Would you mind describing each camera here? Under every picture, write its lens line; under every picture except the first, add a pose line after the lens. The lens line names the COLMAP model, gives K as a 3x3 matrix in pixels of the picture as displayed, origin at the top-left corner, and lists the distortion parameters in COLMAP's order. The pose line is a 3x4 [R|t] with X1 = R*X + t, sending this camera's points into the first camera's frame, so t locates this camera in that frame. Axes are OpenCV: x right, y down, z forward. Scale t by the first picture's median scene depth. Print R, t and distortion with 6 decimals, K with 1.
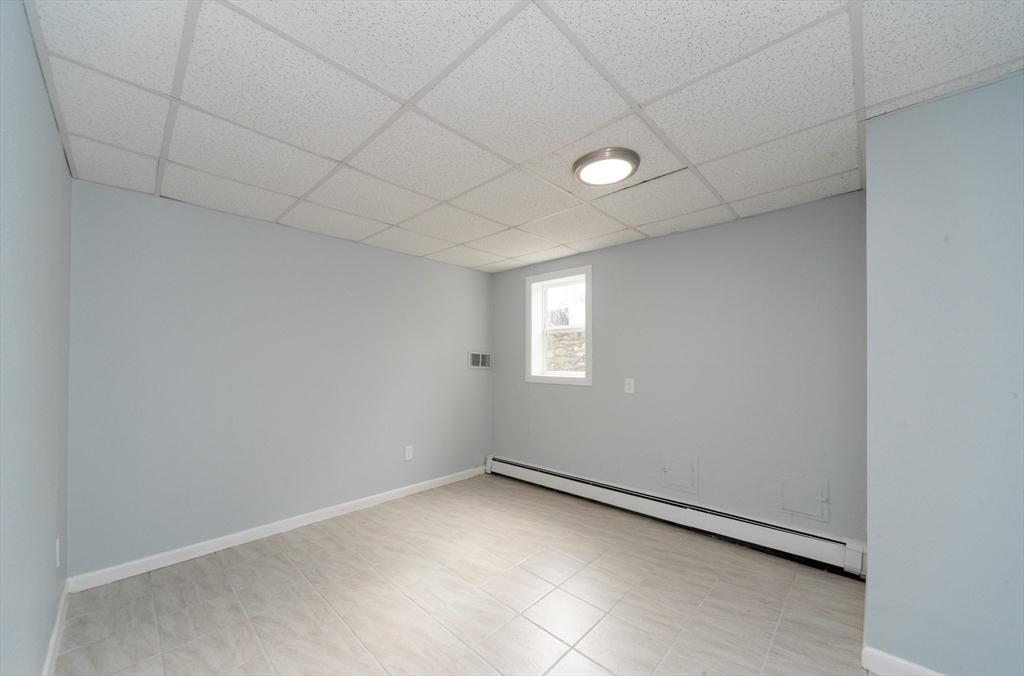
lens RADIAL K [[381.4, 0, 509.5], [0, 381.4, 359.9], [0, 0, 1]] dist [-0.000758, -0.000047]
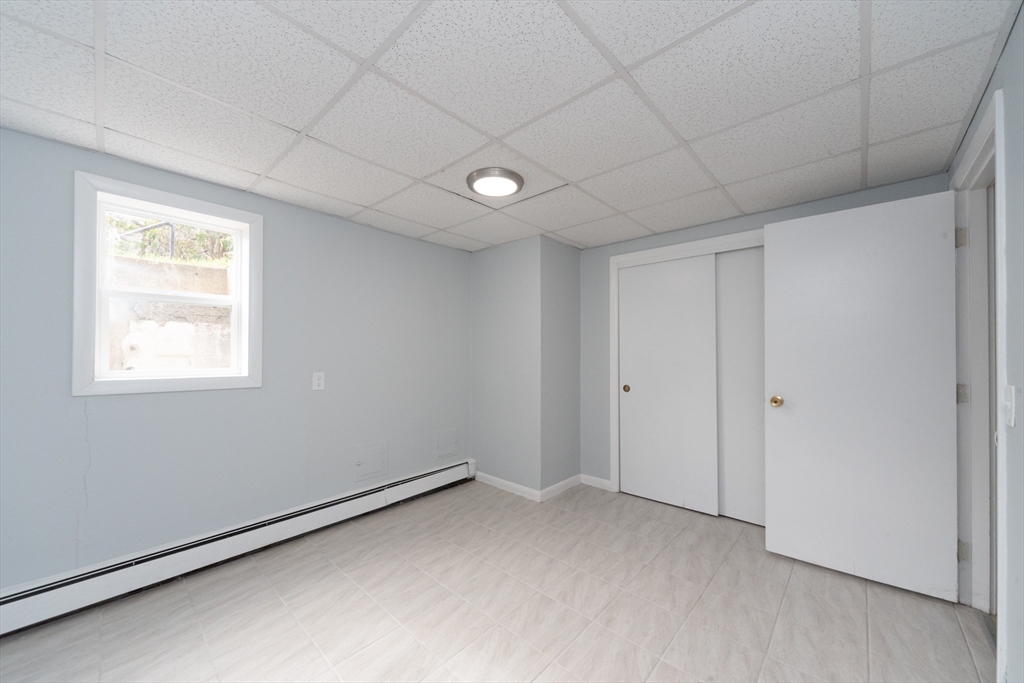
lens RADIAL K [[386.2, 0, 506.1], [0, 386.2, 352.3], [0, 0, 1]] dist [-0.000972, -0.000149]
pose [[-0.035049, 0.003129, 0.999381, -0.629825], [-0.001909, 0.999993, -0.003198, 0.006750], [-0.999384, -0.002020, -0.035043, 0.697078]]
